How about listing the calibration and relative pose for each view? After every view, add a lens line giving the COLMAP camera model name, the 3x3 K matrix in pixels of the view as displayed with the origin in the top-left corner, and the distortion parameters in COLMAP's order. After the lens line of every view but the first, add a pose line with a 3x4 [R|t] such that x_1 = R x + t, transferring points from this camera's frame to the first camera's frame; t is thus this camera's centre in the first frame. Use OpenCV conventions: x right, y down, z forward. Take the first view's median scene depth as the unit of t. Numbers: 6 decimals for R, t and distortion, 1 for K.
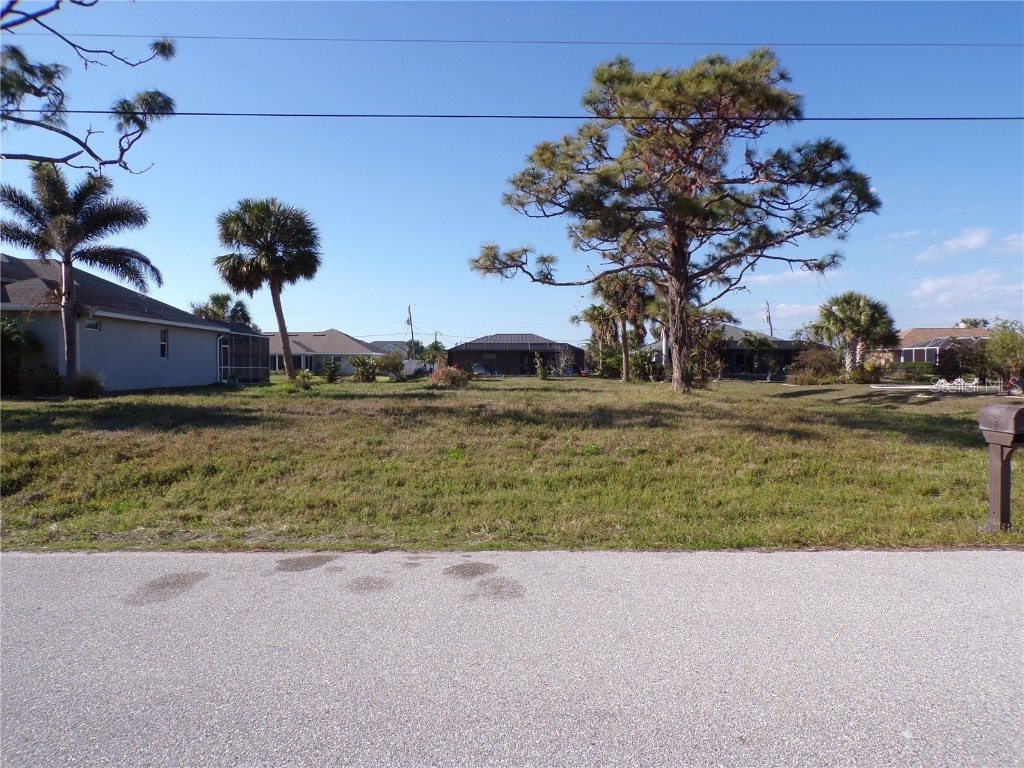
lens RADIAL K [[691.7, 0, 516.8], [0, 691.7, 377.5], [0, 0, 1]] dist [-0.022343, 0.028008]
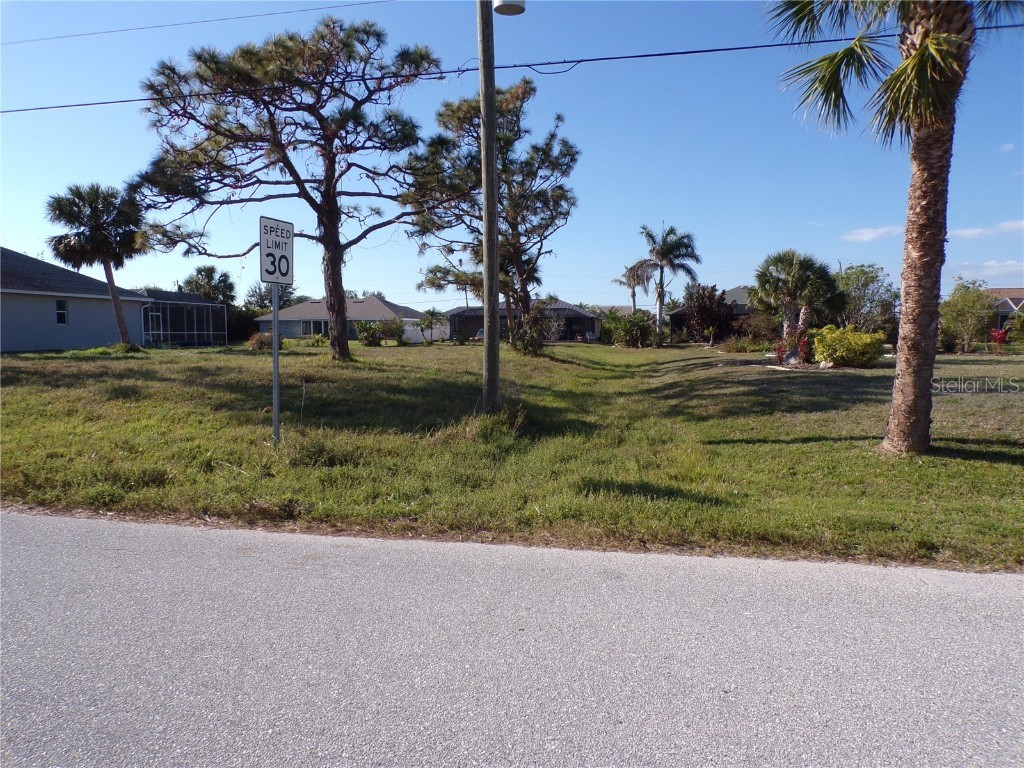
lens RADIAL K [[691.7, 0, 509.0], [0, 691.7, 383.3], [0, 0, 1]] dist [-0.022343, 0.028008]
pose [[0.974011, 0.018539, -0.225741, 0.462337], [-0.005096, 0.998186, 0.059989, -0.002909], [0.226444, -0.057279, 0.972339, 0.028263]]
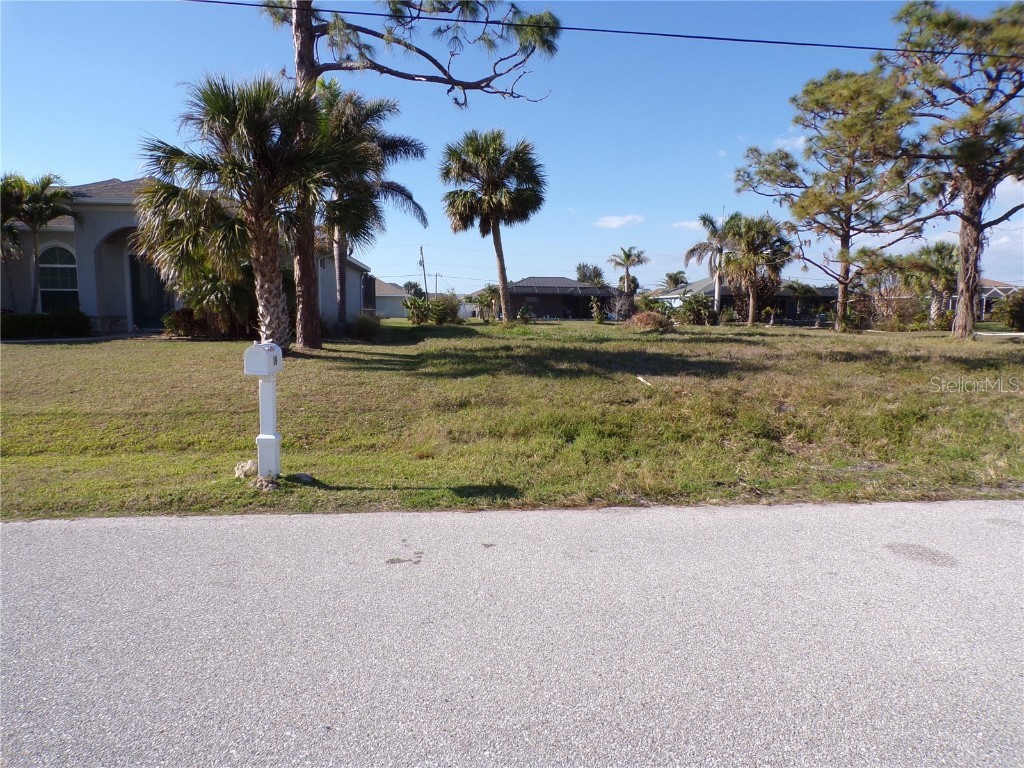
lens RADIAL K [[691.7, 0, 510.7], [0, 691.7, 384.1], [0, 0, 1]] dist [-0.022343, 0.028008]
pose [[0.994908, -0.002787, 0.100750, -0.353096], [-0.006418, 0.995837, 0.090924, -0.000770], [-0.100584, -0.091108, 0.990748, 0.022658]]
